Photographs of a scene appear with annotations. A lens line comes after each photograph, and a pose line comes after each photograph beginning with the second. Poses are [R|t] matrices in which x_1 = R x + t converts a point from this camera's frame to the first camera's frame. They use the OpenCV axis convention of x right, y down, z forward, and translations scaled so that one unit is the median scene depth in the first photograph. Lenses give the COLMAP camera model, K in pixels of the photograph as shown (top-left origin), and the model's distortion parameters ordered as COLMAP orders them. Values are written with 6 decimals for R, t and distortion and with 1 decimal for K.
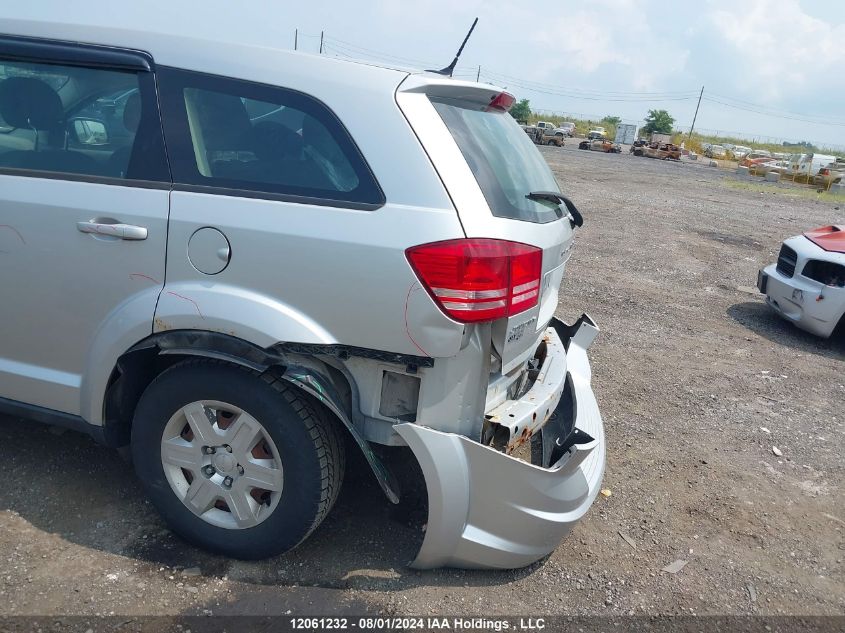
lens RADIAL K [[713.2, 0, 422.5], [0, 713.2, 316.5], [0, 0, 1]] dist [0.047821, -0.057356]
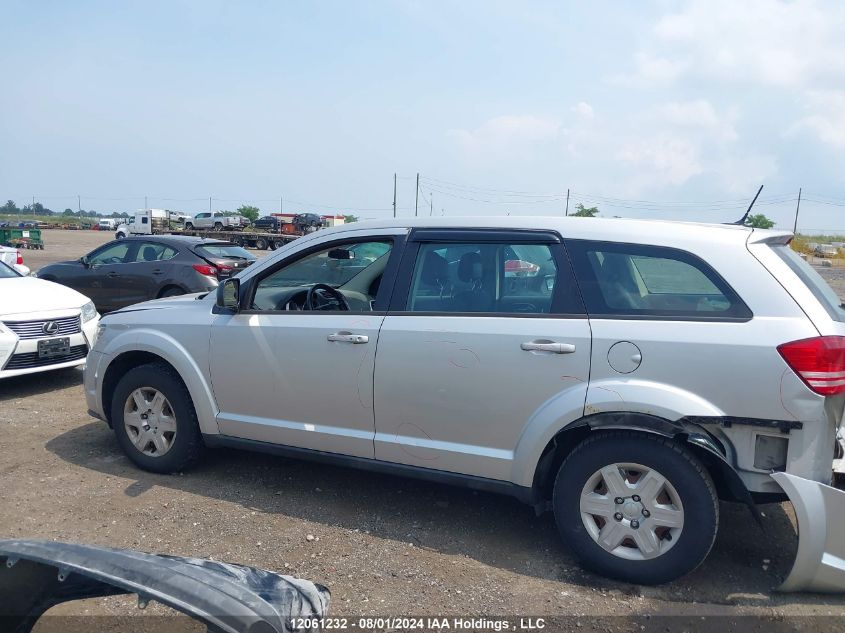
lens RADIAL K [[713.2, 0, 422.5], [0, 713.2, 316.5], [0, 0, 1]] dist [0.047821, -0.057356]
pose [[0.989938, -0.066768, -0.124762, -0.493111], [0.044821, 0.984235, -0.171092, 0.057155], [0.134218, 0.163778, 0.977324, -0.488642]]
